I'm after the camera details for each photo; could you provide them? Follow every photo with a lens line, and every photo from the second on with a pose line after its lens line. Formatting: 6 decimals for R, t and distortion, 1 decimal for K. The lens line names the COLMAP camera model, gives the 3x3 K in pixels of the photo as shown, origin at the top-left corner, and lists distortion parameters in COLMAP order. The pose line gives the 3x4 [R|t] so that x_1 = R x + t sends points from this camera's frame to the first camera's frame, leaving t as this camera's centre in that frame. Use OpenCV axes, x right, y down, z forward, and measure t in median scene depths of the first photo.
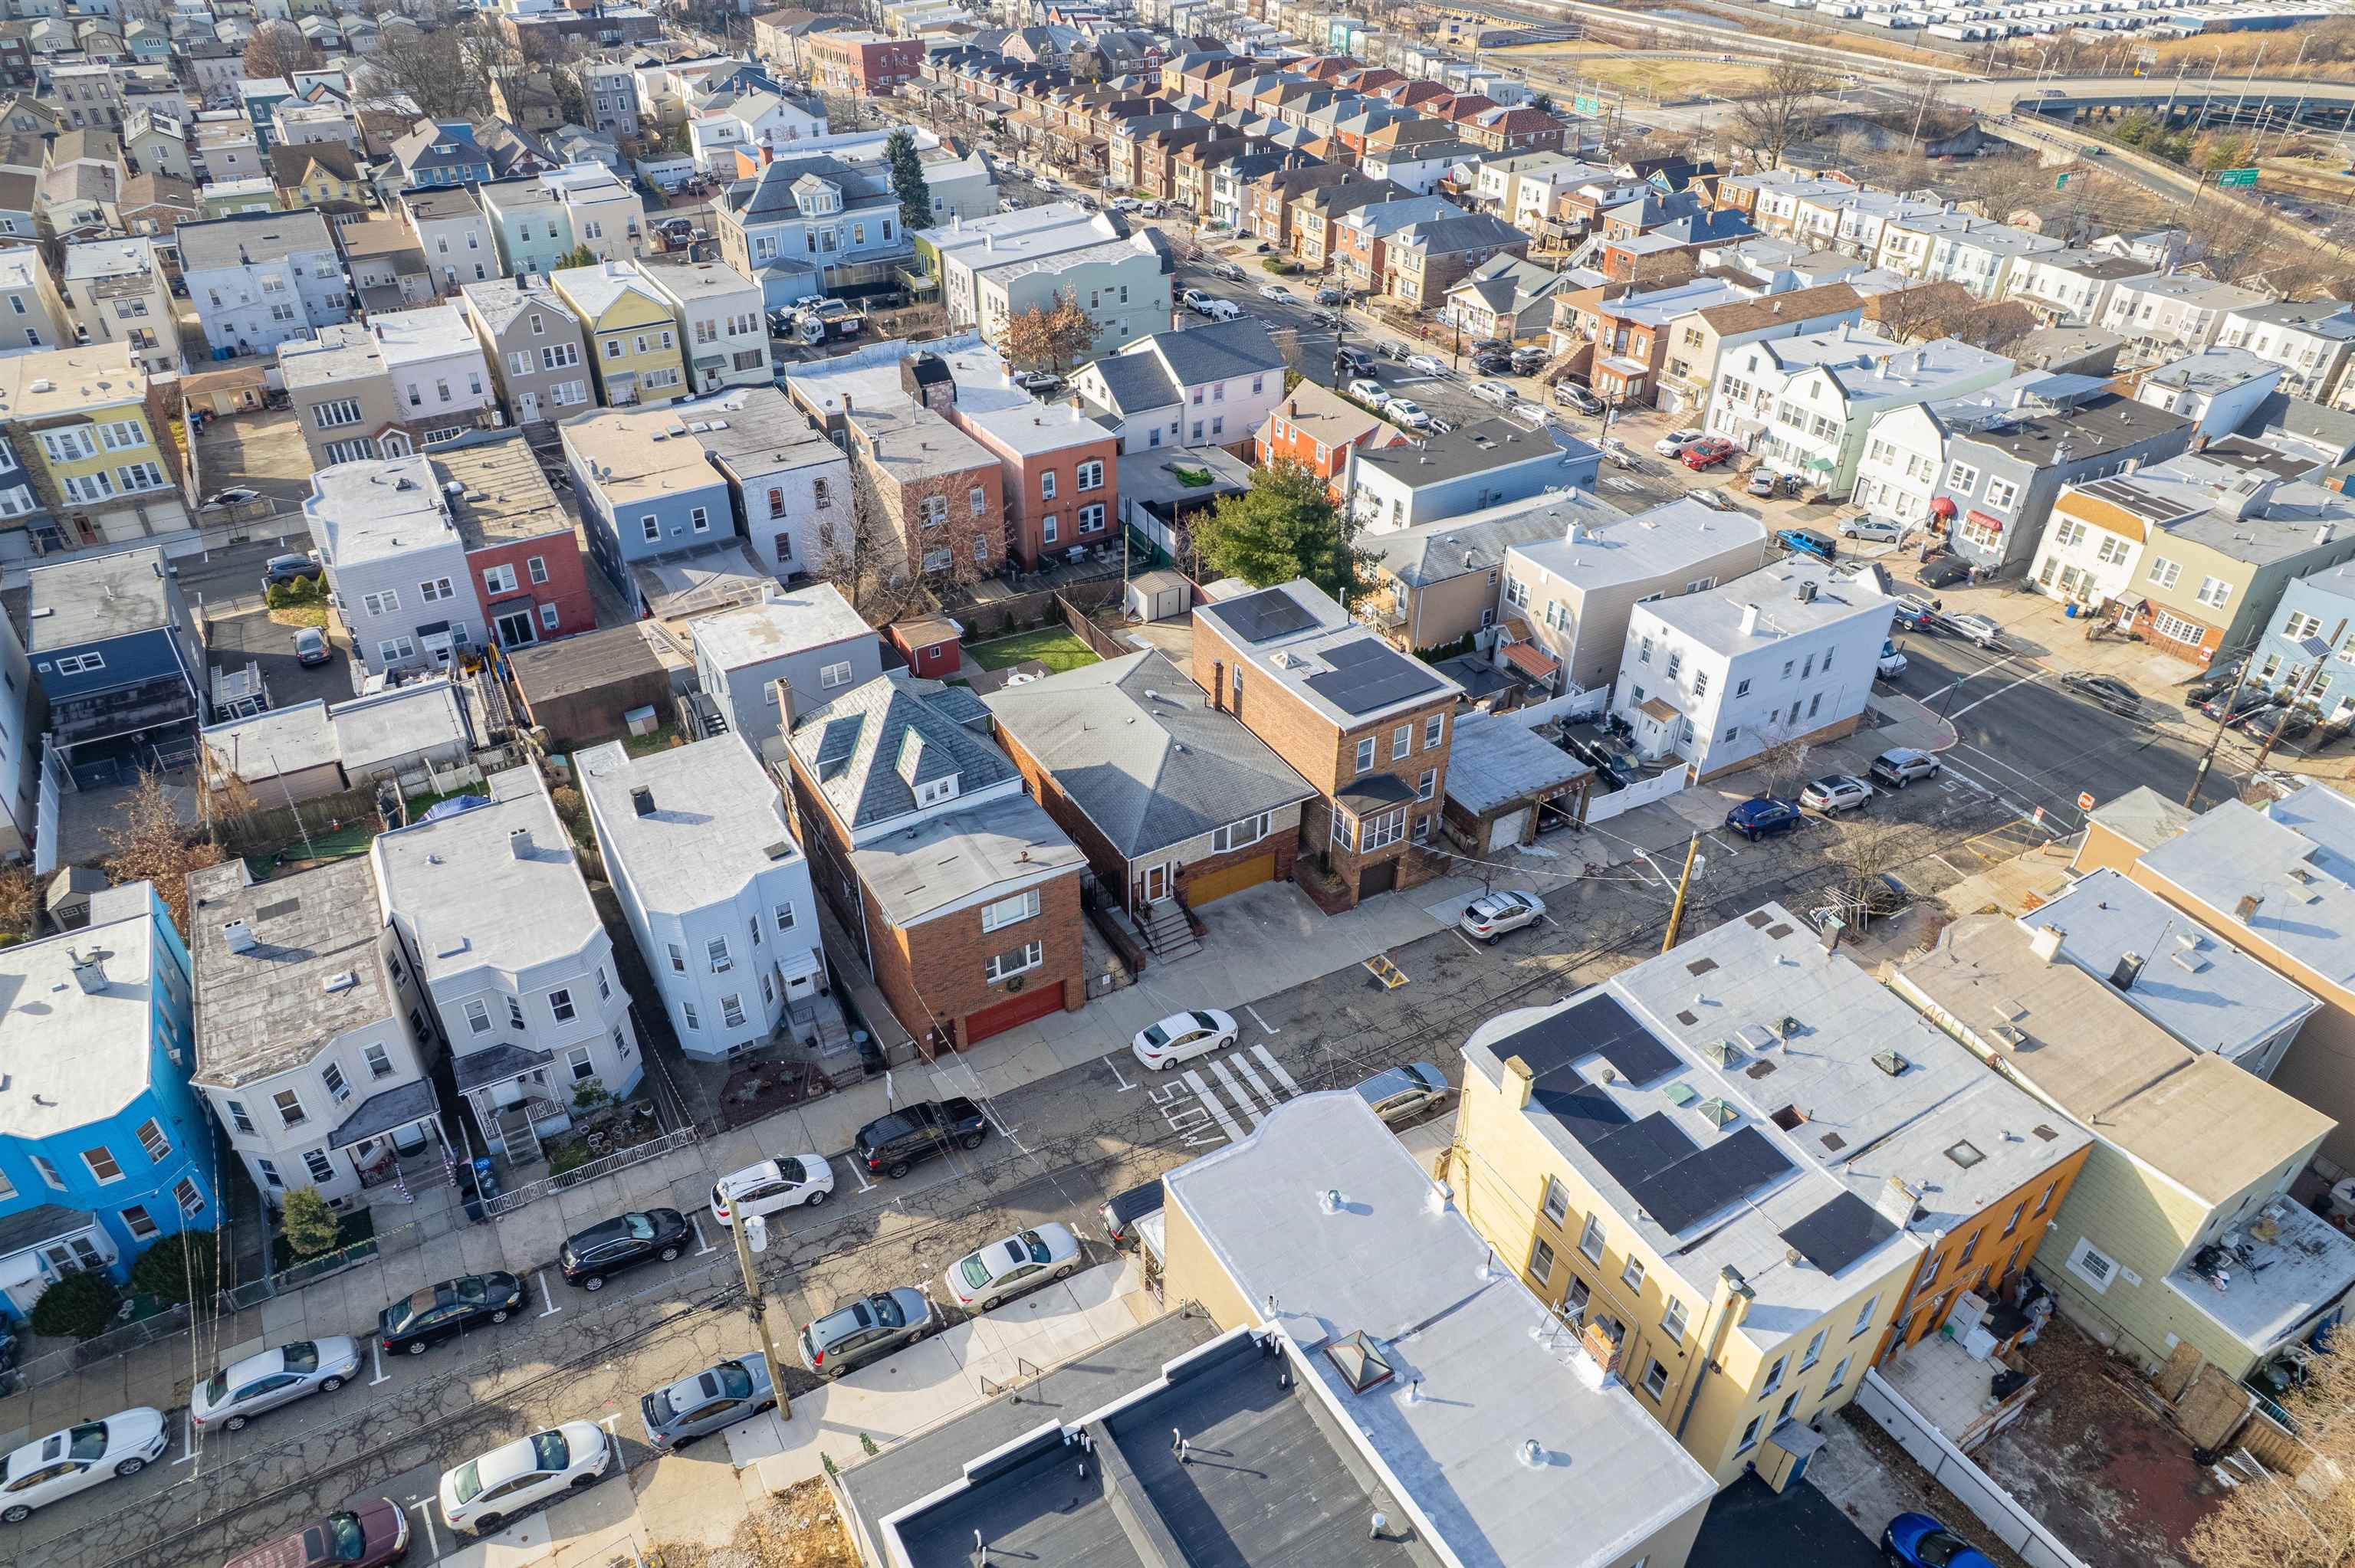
lens RADIAL K [[1513.5, 0, 1168.8], [0, 1513.5, 795.9], [0, 0, 1]] dist [-0.079275, 0.071286]
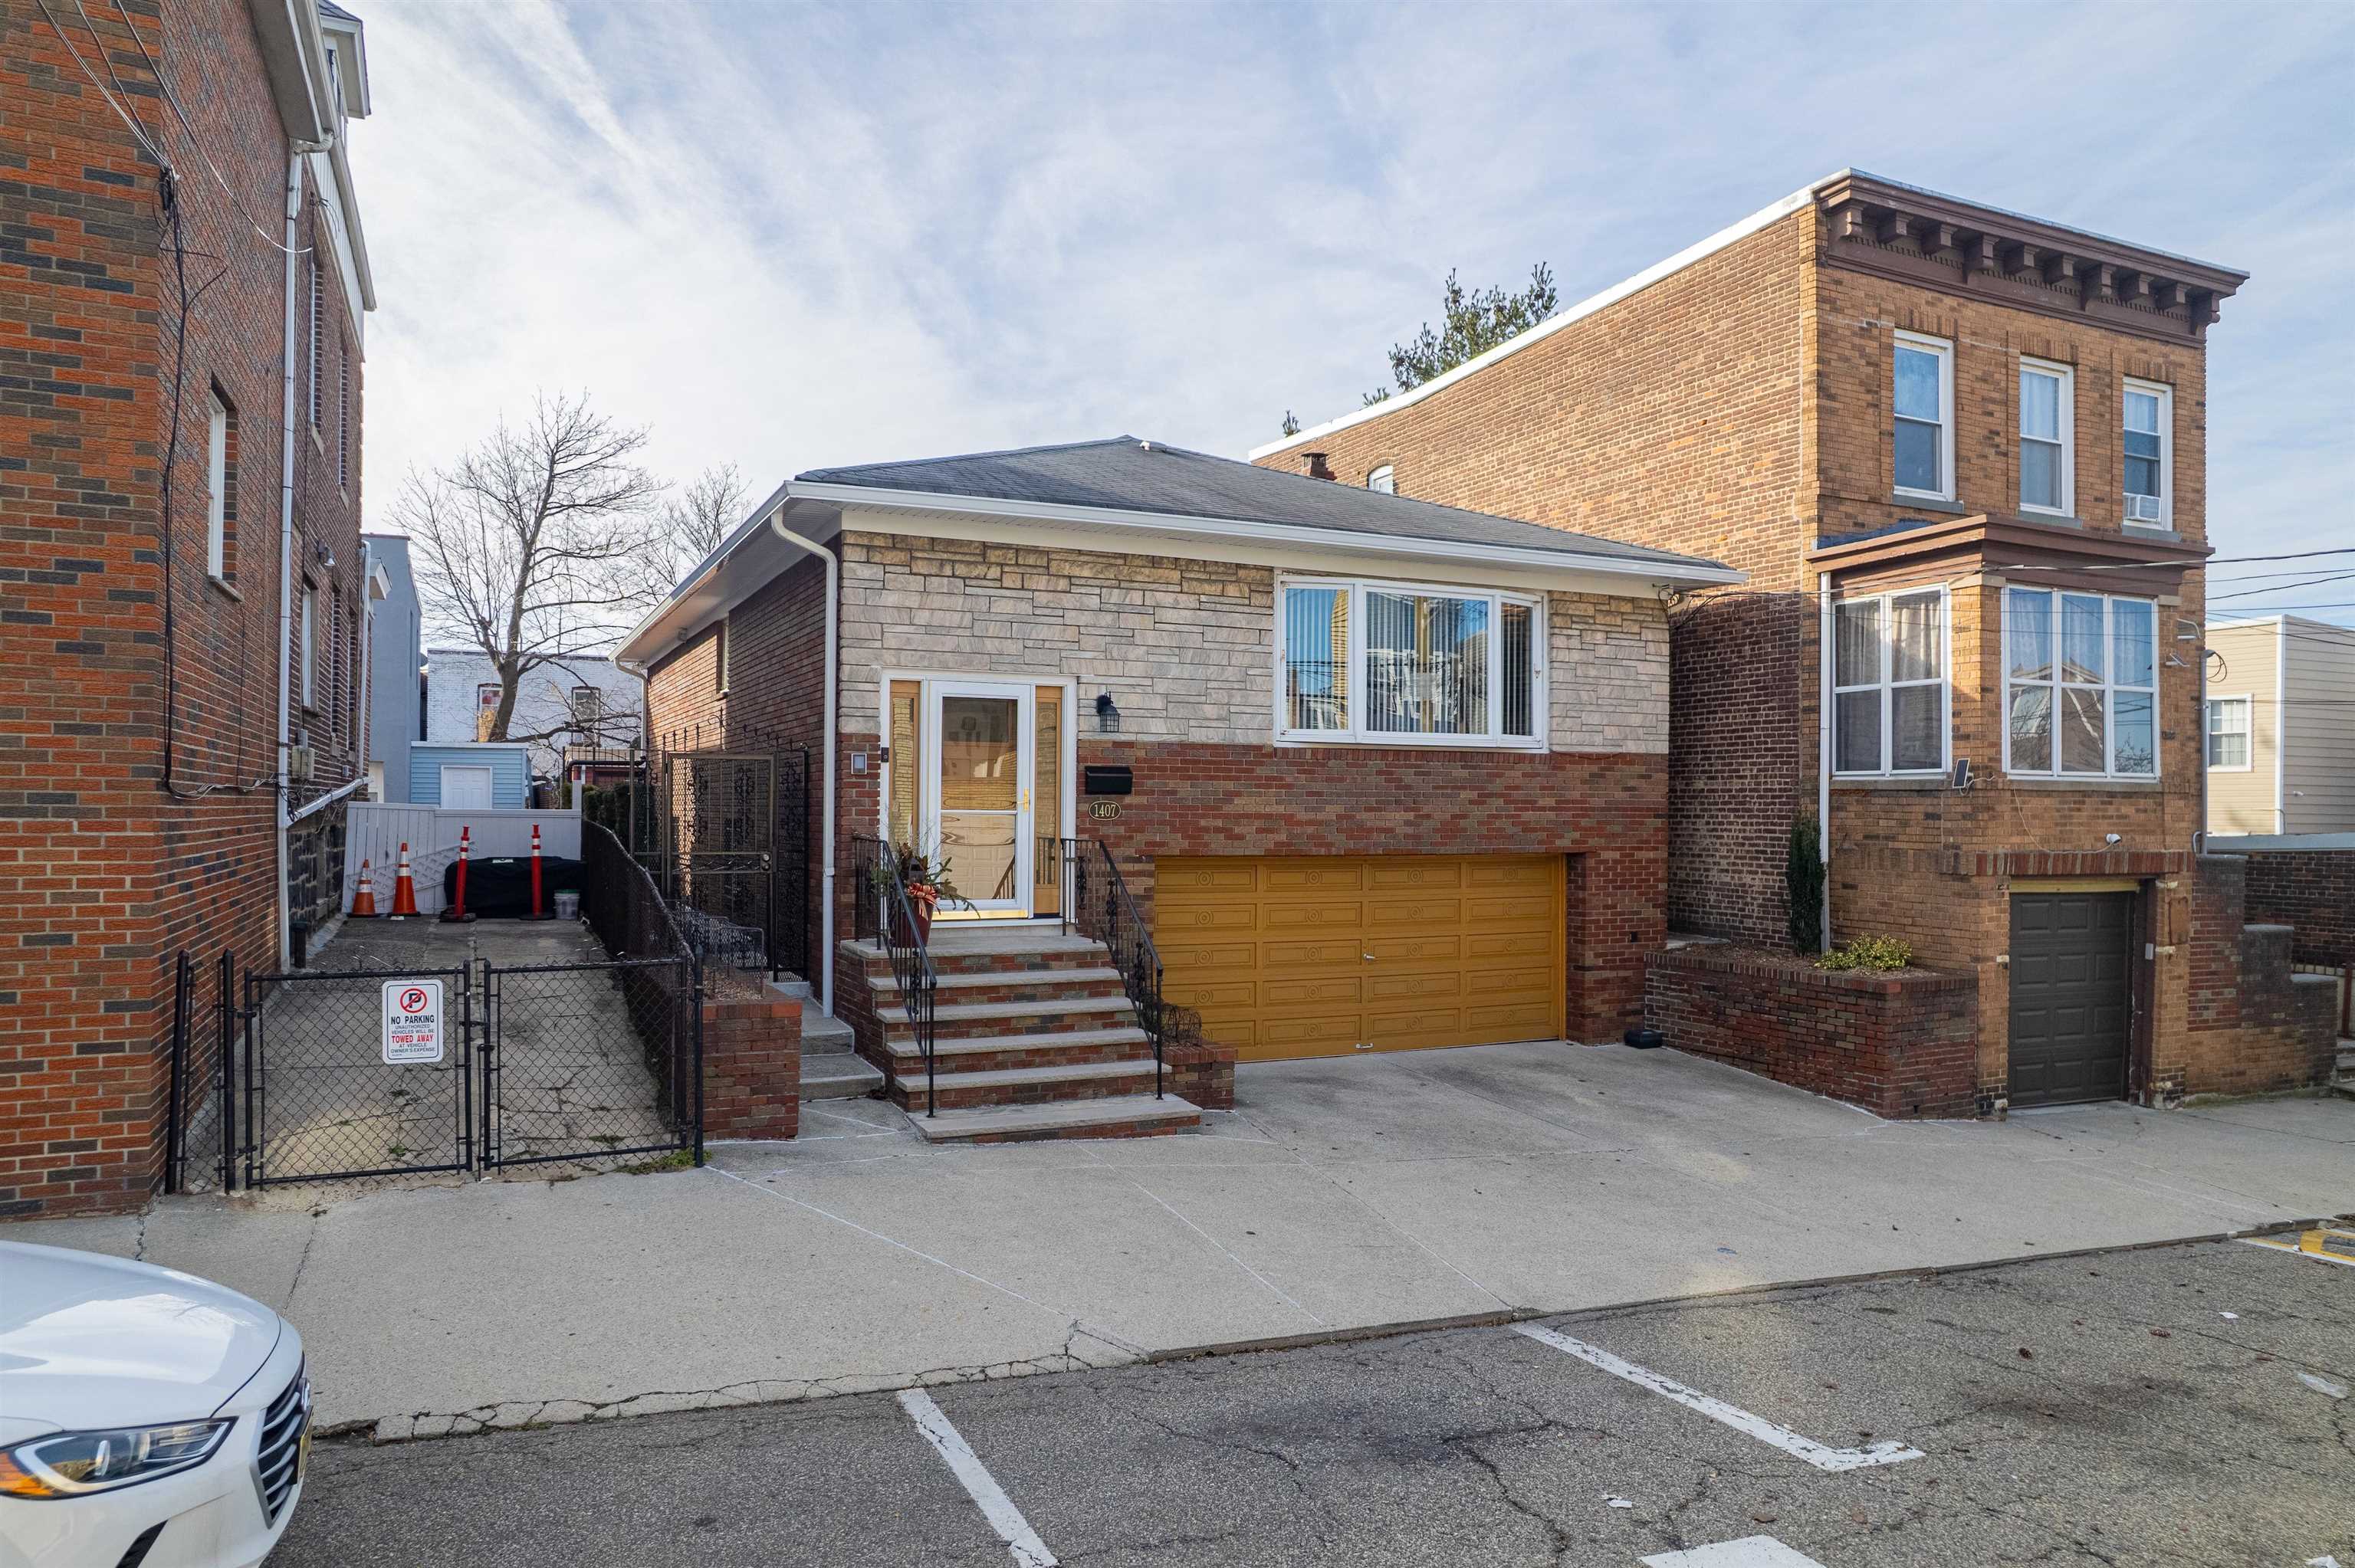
lens RADIAL K [[1513.5, 0, 1174.4], [0, 1513.5, 822.1], [0, 0, 1]] dist [-0.079275, 0.071286]
pose [[0.996023, 0.001679, -0.089083, 0.025038], [-0.052448, 0.819290, -0.570975, 0.126074], [0.072026, 0.573377, 0.816120, 0.633356]]
